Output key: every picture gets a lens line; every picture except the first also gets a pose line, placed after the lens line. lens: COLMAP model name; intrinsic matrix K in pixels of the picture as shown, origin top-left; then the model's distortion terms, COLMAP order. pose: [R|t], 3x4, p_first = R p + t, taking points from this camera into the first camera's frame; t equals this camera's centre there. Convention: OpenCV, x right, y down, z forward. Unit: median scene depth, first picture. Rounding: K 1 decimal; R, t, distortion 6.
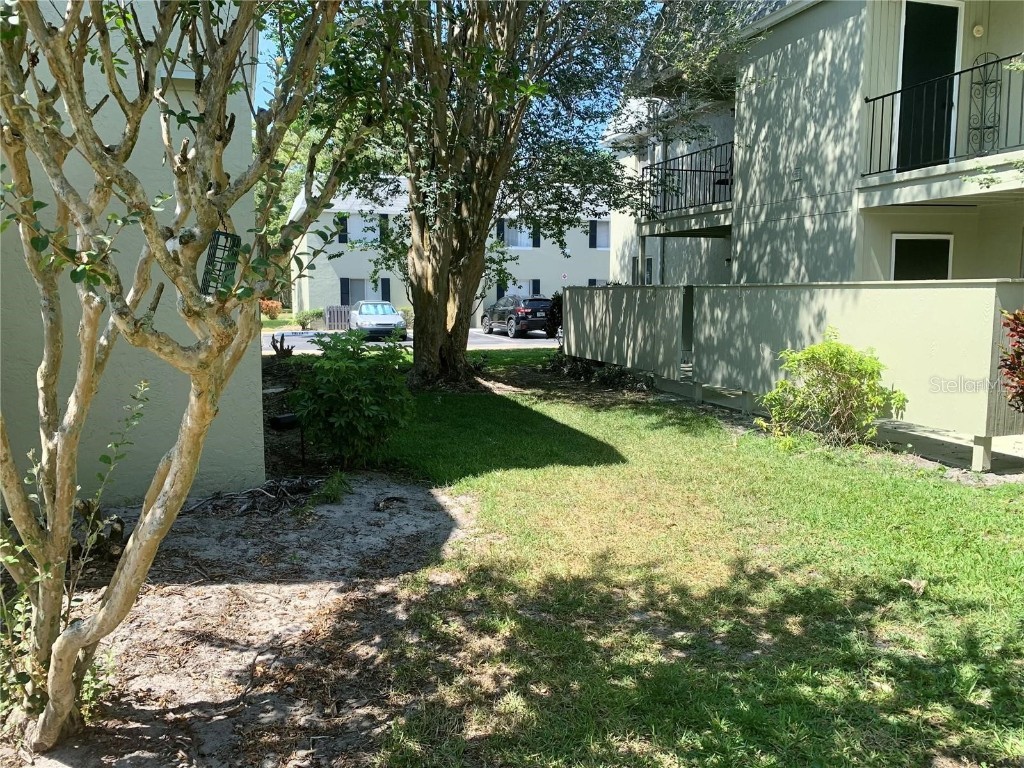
lens RADIAL K [[796.2, 0, 512.0], [0, 796.2, 384.0], [0, 0, 1]] dist [0.000255, -0.000460]
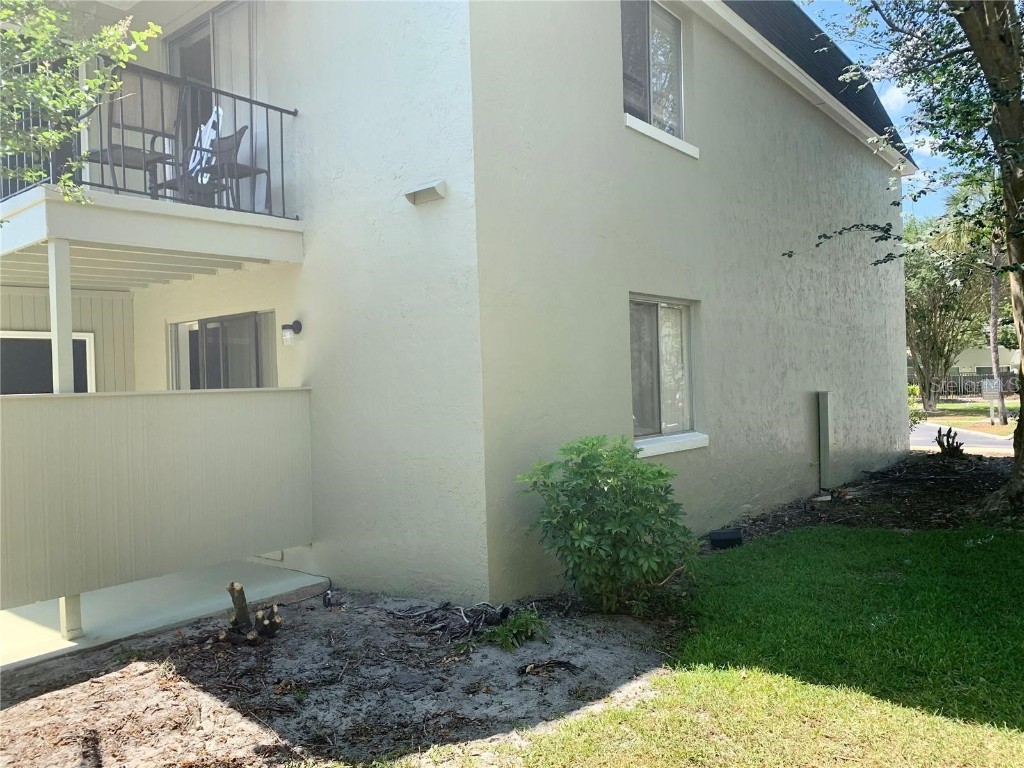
lens RADIAL K [[796.2, 0, 512.0], [0, 796.2, 384.0], [0, 0, 1]] dist [0.000255, -0.000460]
pose [[0.491461, -0.019138, -0.870689, 0.529381], [-0.068341, 0.995828, -0.060464, -0.075298], [0.868214, 0.089220, 0.488103, 0.629989]]
